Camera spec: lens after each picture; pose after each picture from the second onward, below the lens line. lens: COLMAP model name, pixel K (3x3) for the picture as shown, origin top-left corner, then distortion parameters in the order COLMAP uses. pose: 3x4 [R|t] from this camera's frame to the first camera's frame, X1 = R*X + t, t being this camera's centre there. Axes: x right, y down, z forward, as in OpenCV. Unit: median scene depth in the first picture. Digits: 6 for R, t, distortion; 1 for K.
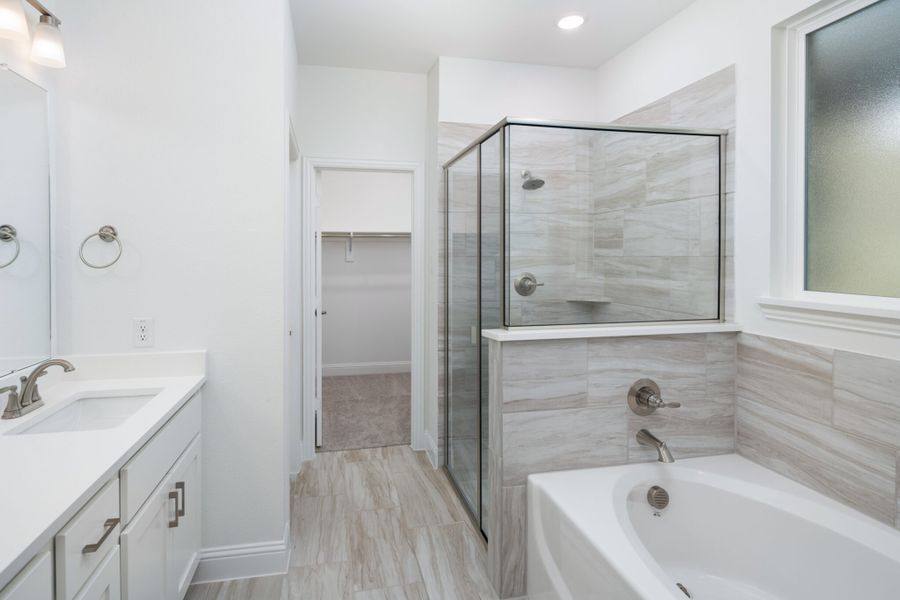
lens RADIAL K [[441.5, 0, 451.3], [0, 441.5, 261.5], [0, 0, 1]] dist [0.002803, -0.004901]
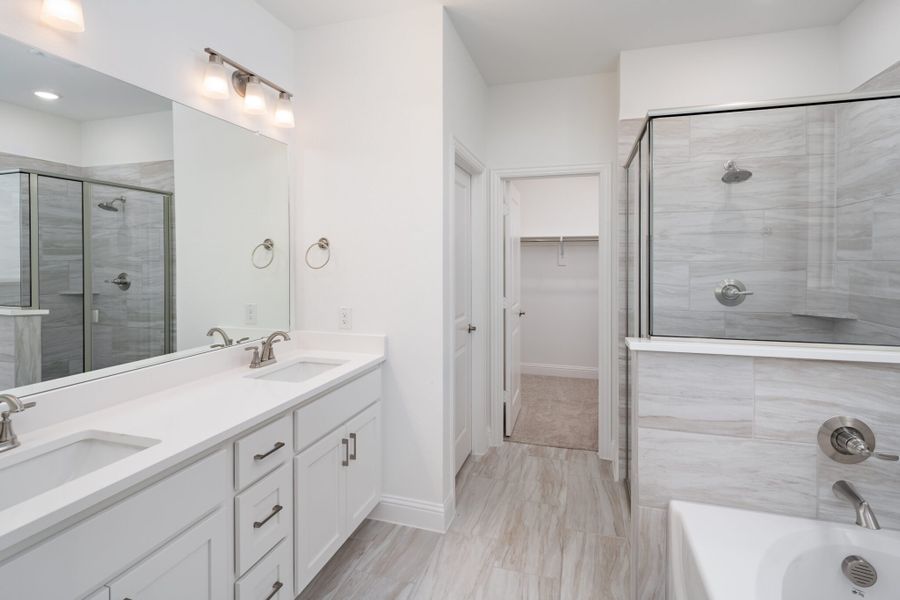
lens RADIAL K [[441.5, 0, 472.2], [0, 441.5, 264.5], [0, 0, 1]] dist [0.002803, -0.004901]
pose [[0.888767, 0.005312, -0.458328, 0.207604], [-0.005869, 0.999983, 0.000209, -0.000961], [0.458321, 0.002504, 0.888783, -0.000078]]
